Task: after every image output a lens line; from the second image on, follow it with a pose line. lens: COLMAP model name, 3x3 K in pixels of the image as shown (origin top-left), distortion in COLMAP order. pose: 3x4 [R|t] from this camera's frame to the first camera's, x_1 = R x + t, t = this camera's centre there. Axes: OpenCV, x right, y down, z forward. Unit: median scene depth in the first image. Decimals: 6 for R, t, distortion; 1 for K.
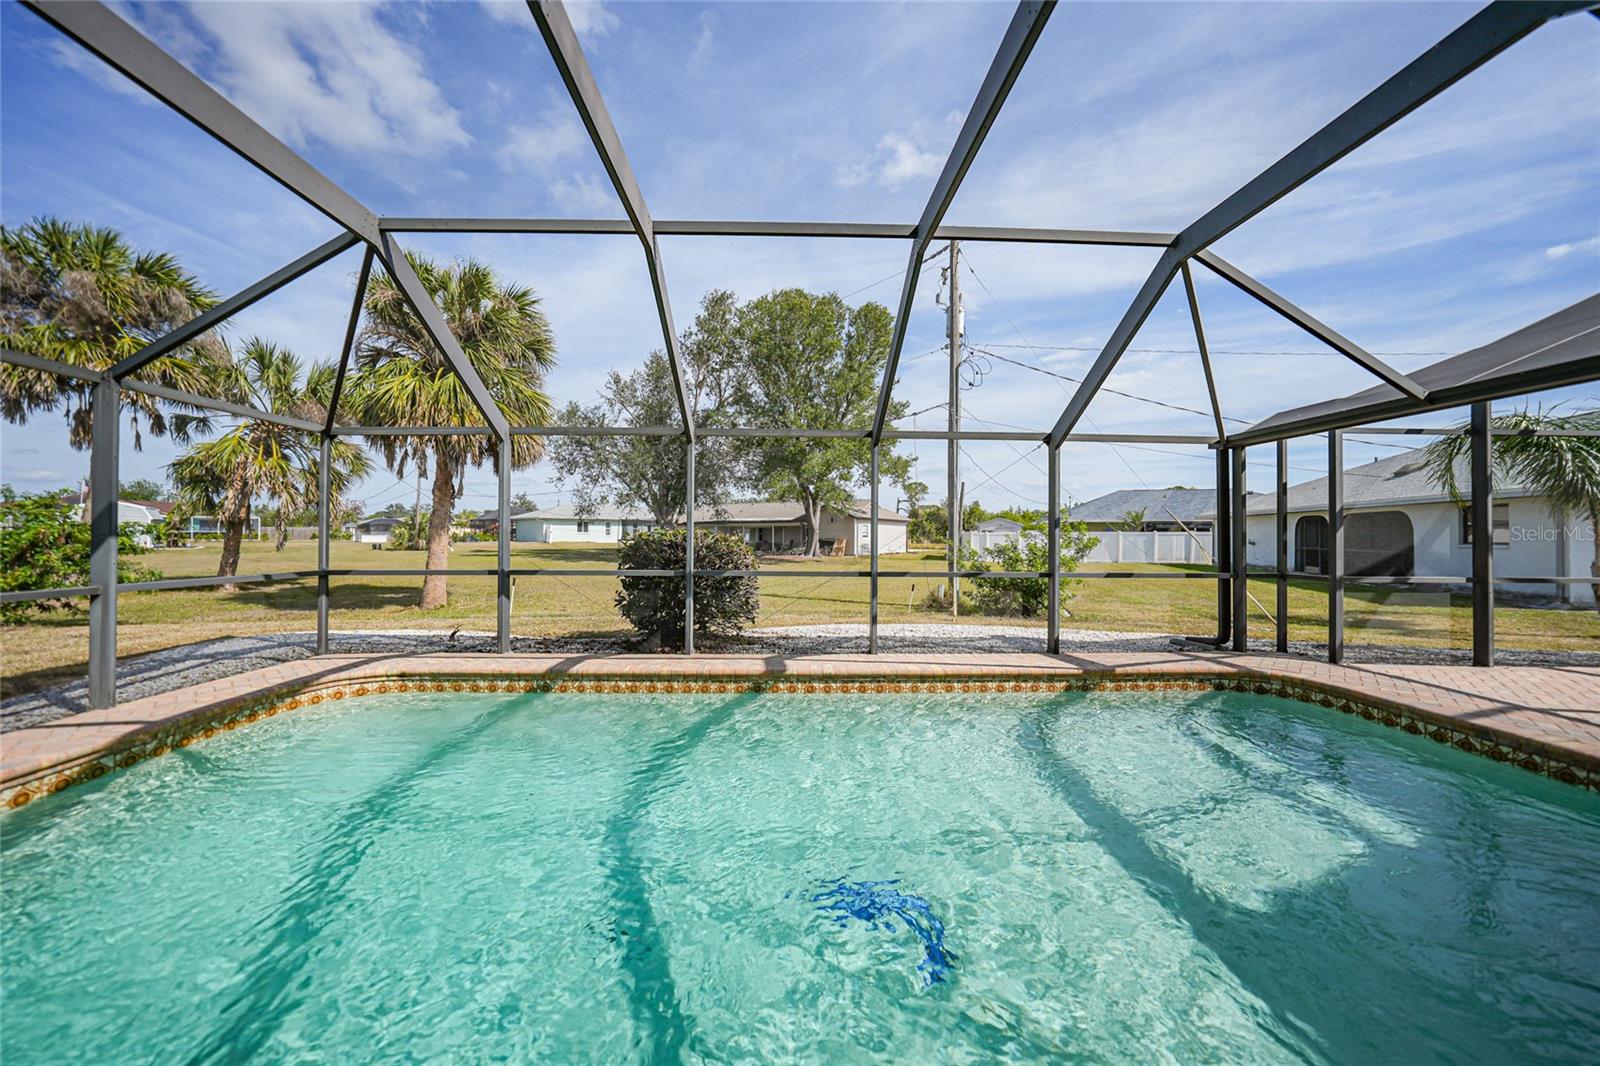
lens RADIAL K [[547.0, 0, 804.9], [0, 547.0, 525.9], [0, 0, 1]] dist [-0.019879, 0.000249]
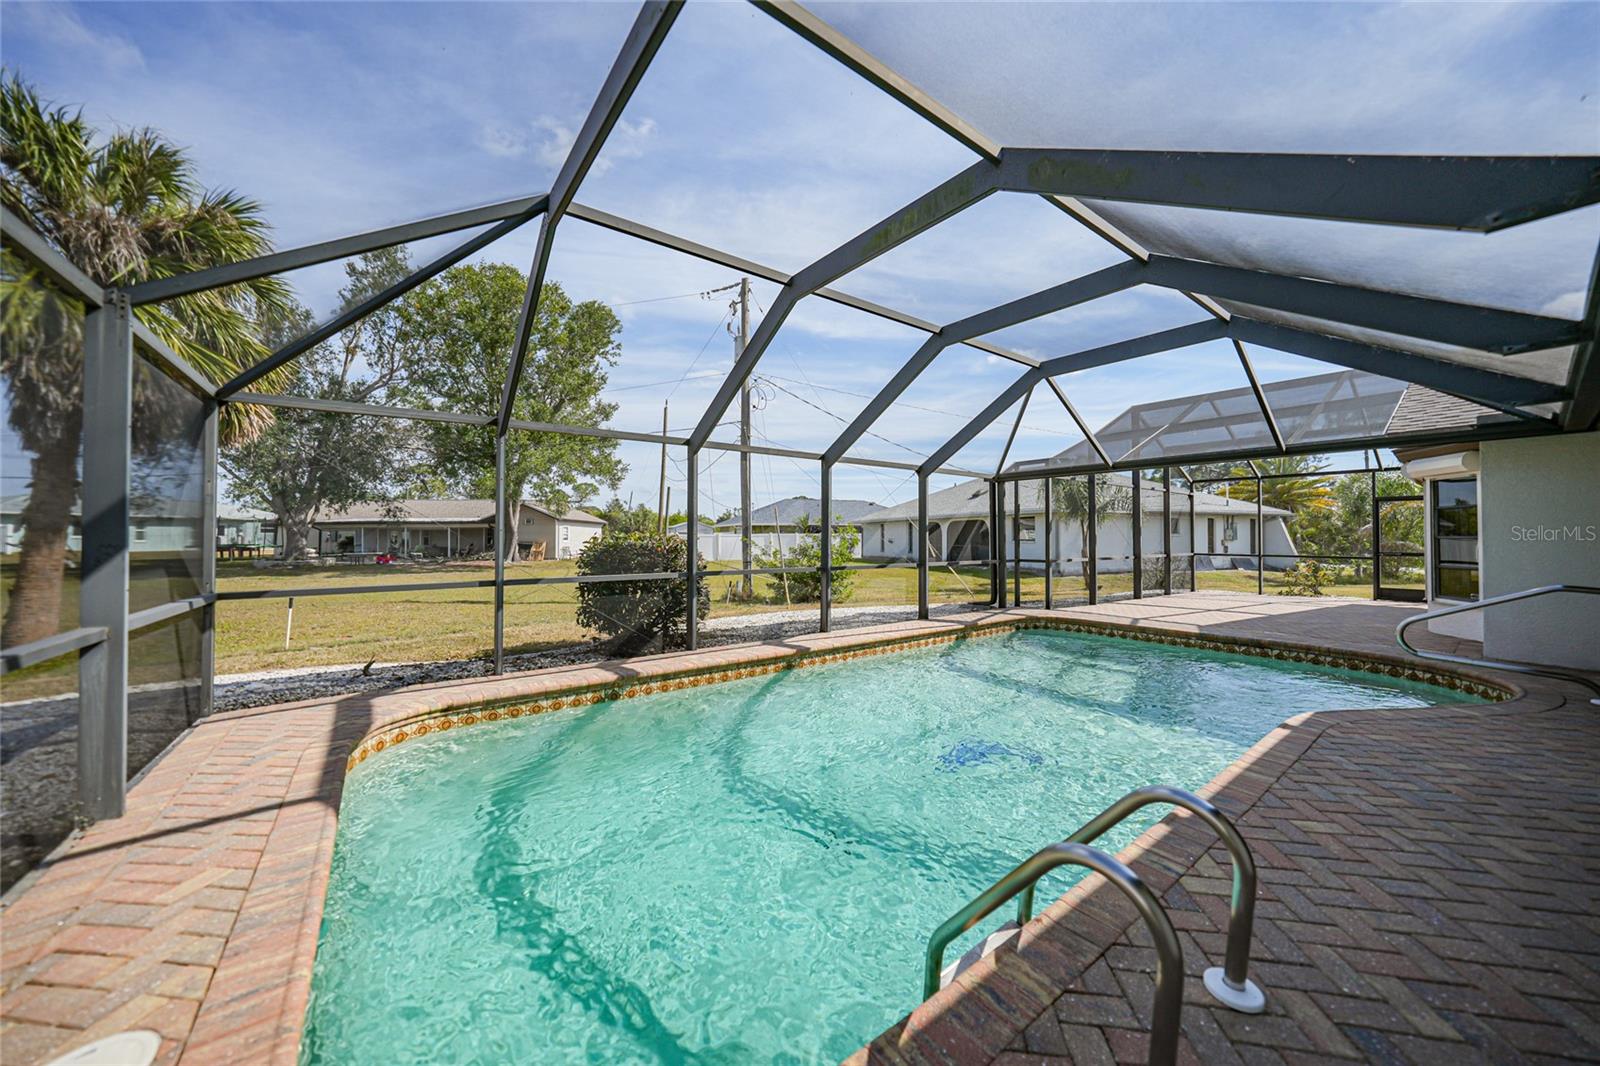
lens RADIAL K [[547.1, 0, 796.6], [0, 547.1, 487.6], [0, 0, 1]] dist [-0.013833, 0.000017]
pose [[0.821935, 0.045953, 0.567725, -0.685258], [-0.004278, 0.997210, -0.074524, -0.004112], [-0.569565, 0.058825, 0.819838, -0.013969]]
